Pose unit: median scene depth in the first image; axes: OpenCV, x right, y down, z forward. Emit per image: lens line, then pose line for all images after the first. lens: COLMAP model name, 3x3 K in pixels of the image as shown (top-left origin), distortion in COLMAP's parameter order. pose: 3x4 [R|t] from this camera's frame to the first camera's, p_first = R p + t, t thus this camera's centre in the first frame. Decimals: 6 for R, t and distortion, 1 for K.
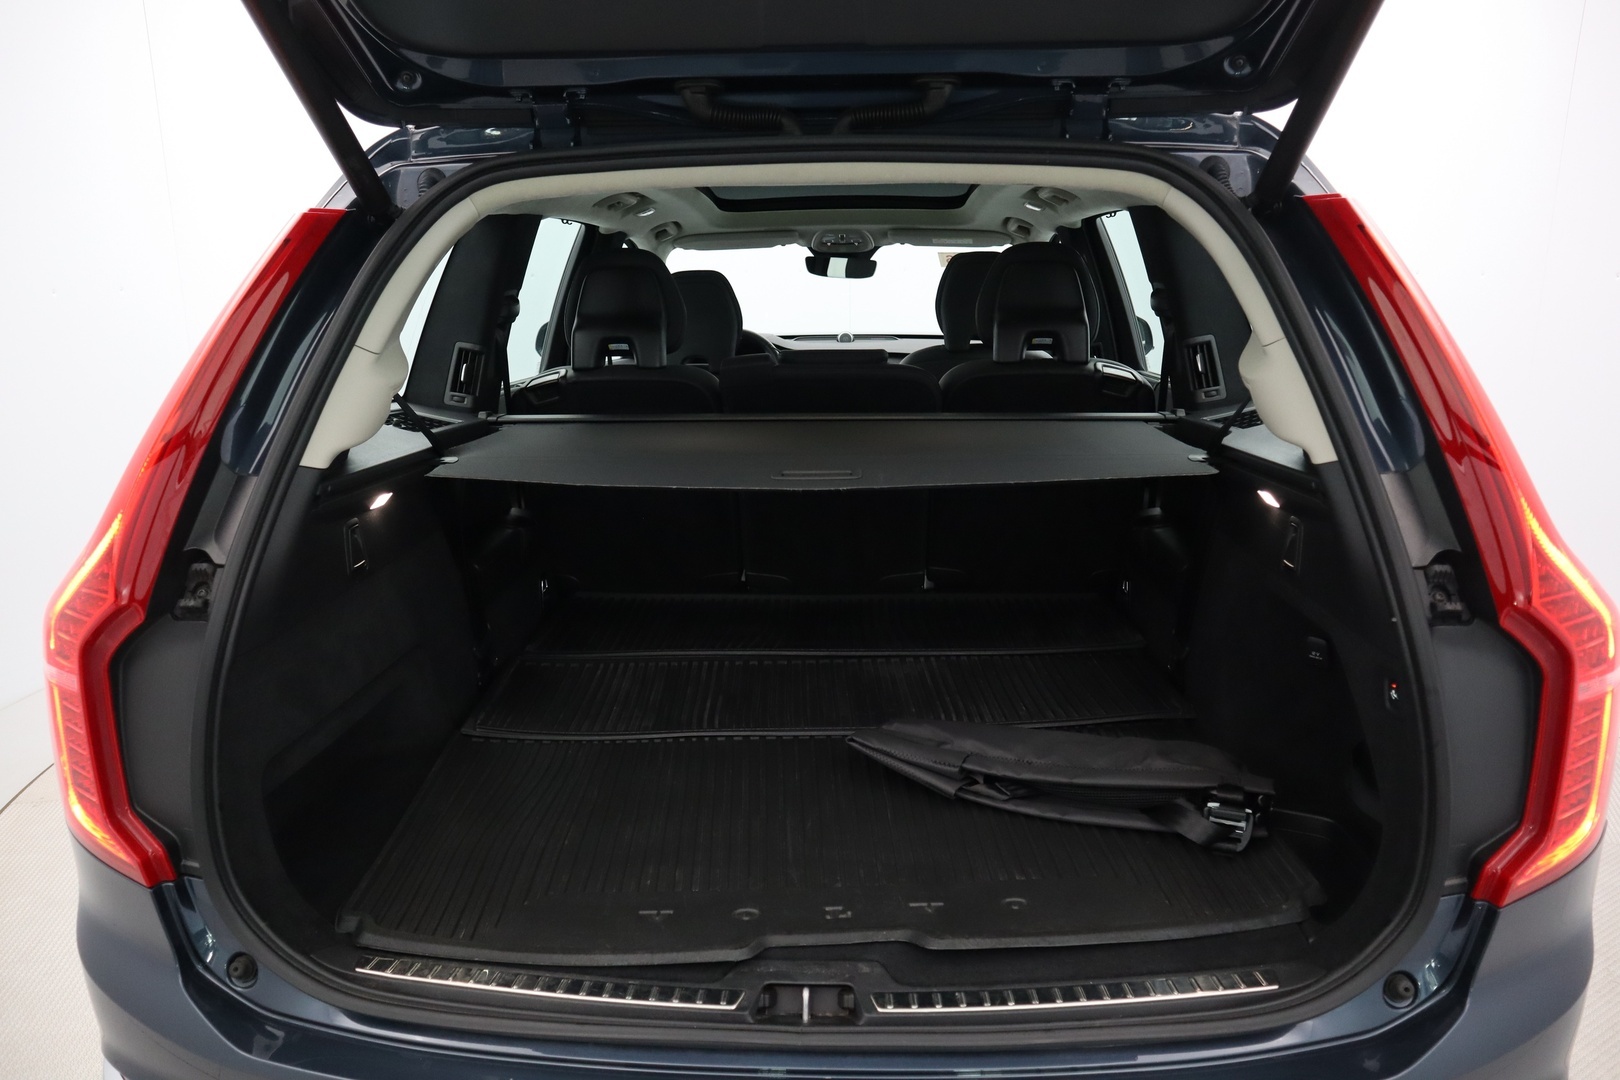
lens RADIAL K [[1130.9, 0, 805.0], [0, 1130.9, 539.5], [0, 0, 1]] dist [-0.108745, 0.060537]
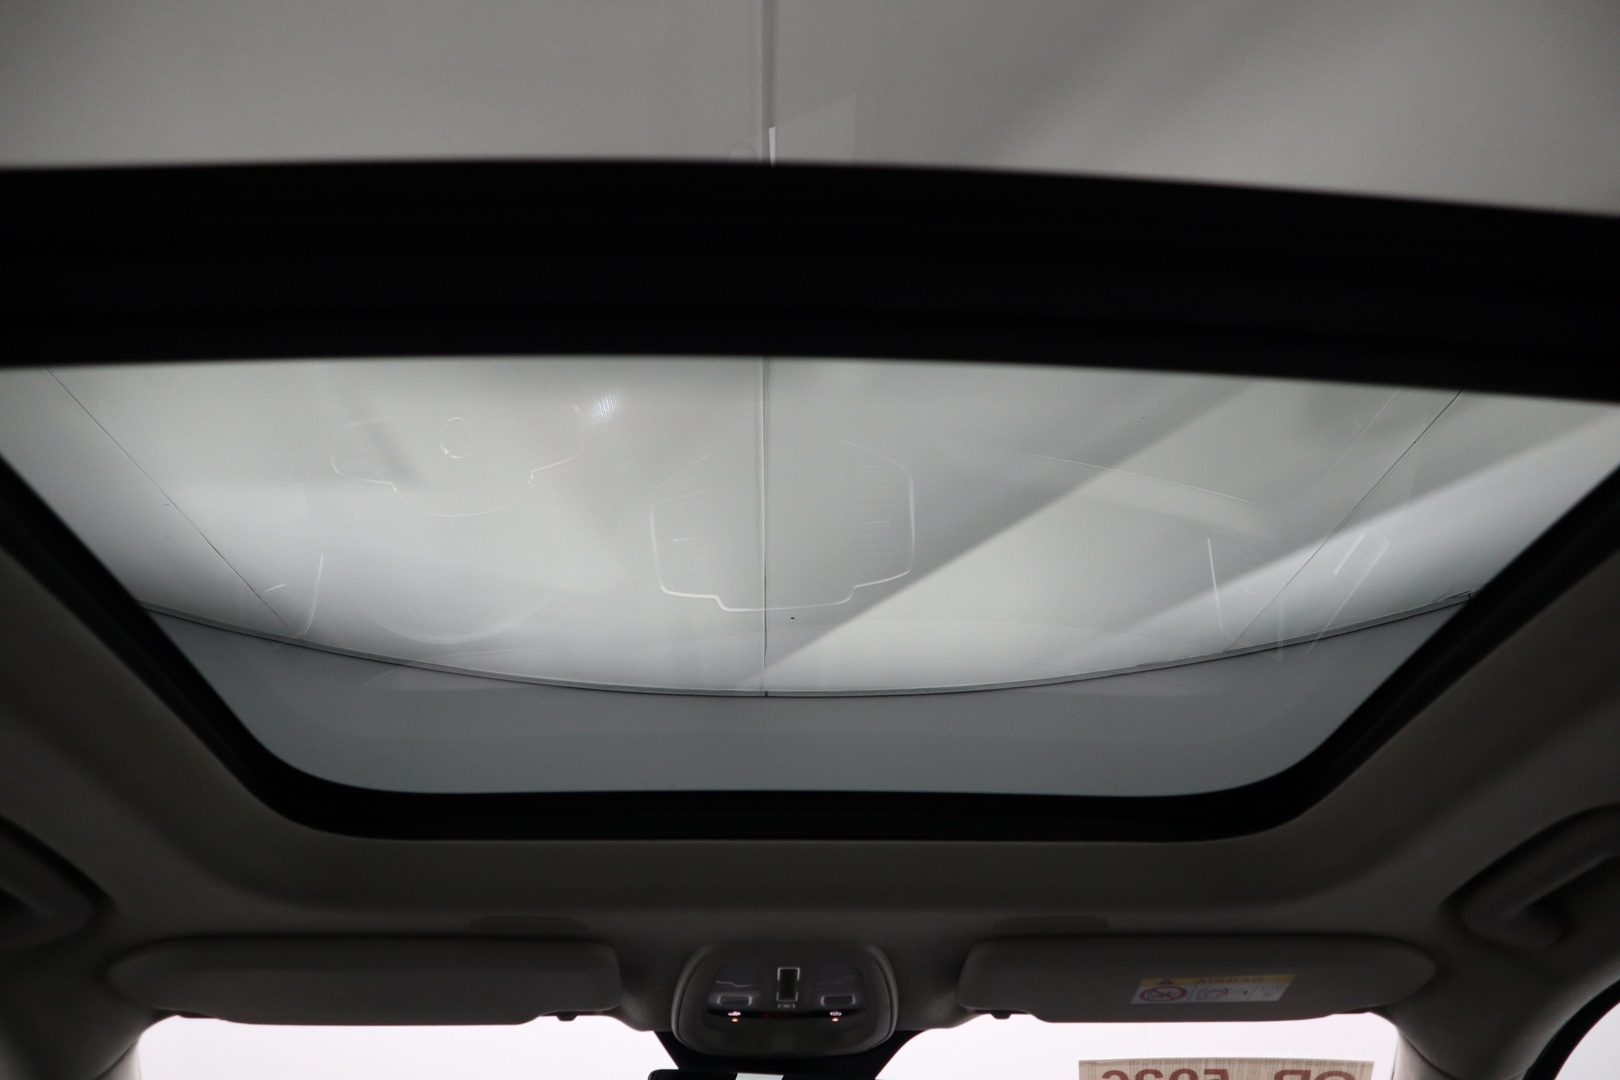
lens RADIAL K [[1130.9, 0, 811.0], [0, 1130.9, 541.4], [0, 0, 1]] dist [-0.108745, 0.060537]
pose [[0.994865, 0.049821, 0.088100, 0.010339], [0.022629, 0.738926, -0.673407, -0.166513], [-0.098650, 0.671942, 0.734004, 0.722281]]
